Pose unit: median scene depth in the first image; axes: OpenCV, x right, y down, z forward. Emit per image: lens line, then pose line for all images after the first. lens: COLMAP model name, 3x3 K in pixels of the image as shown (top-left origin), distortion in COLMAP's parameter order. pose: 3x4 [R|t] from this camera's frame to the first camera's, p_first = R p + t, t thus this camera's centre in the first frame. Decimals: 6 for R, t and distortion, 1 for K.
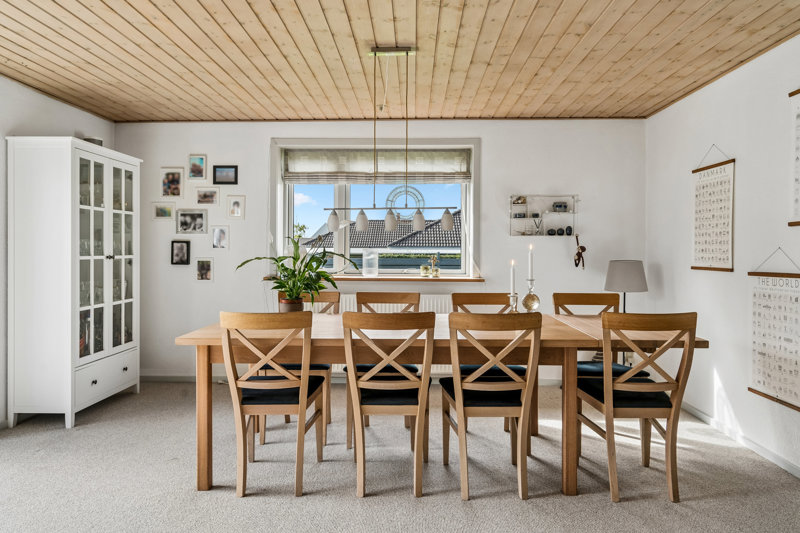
lens RADIAL K [[551.2, 0, 394.6], [0, 551.2, 254.9], [0, 0, 1]] dist [0.025674, 0.003203]
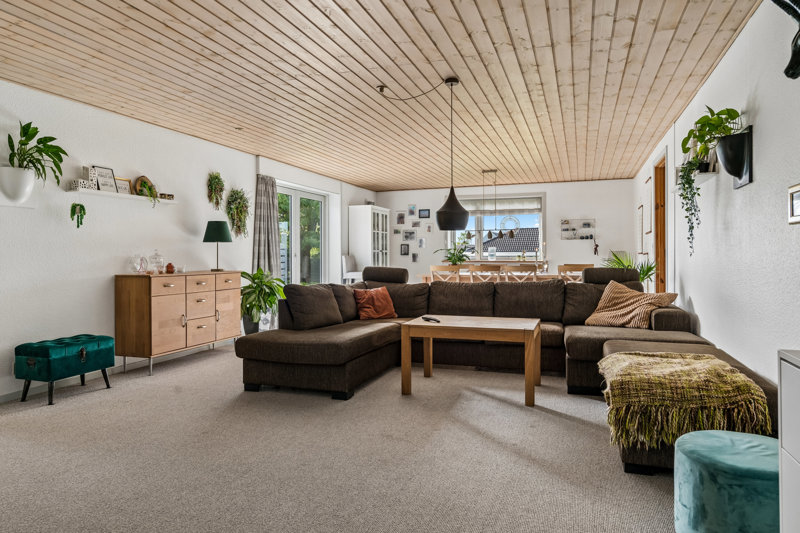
lens RADIAL K [[536.4, 0, 395.8], [0, 536.4, 264.5], [0, 0, 1]] dist [0.005877, 0.002803]
pose [[0.952853, -0.001595, -0.303429, 0.225150], [0.002329, 0.999995, 0.002057, 0.049469], [0.303424, -0.002667, 0.952852, -1.037804]]
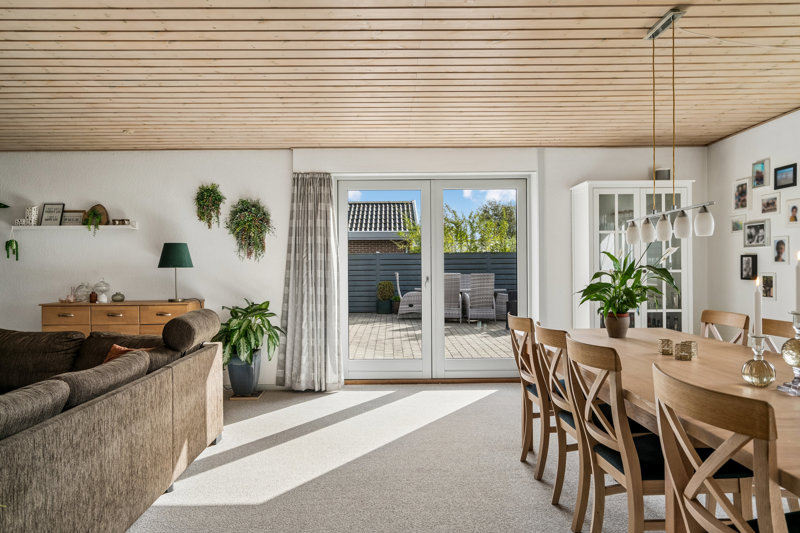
lens RADIAL K [[536.4, 0, 401.0], [0, 536.4, 265.8], [0, 0, 1]] dist [0.005877, 0.002803]
pose [[0.041878, -0.004507, -0.999113, 0.509542], [-0.003283, 0.999984, -0.004649, -0.000022], [0.999117, 0.003475, 0.041862, 0.368114]]
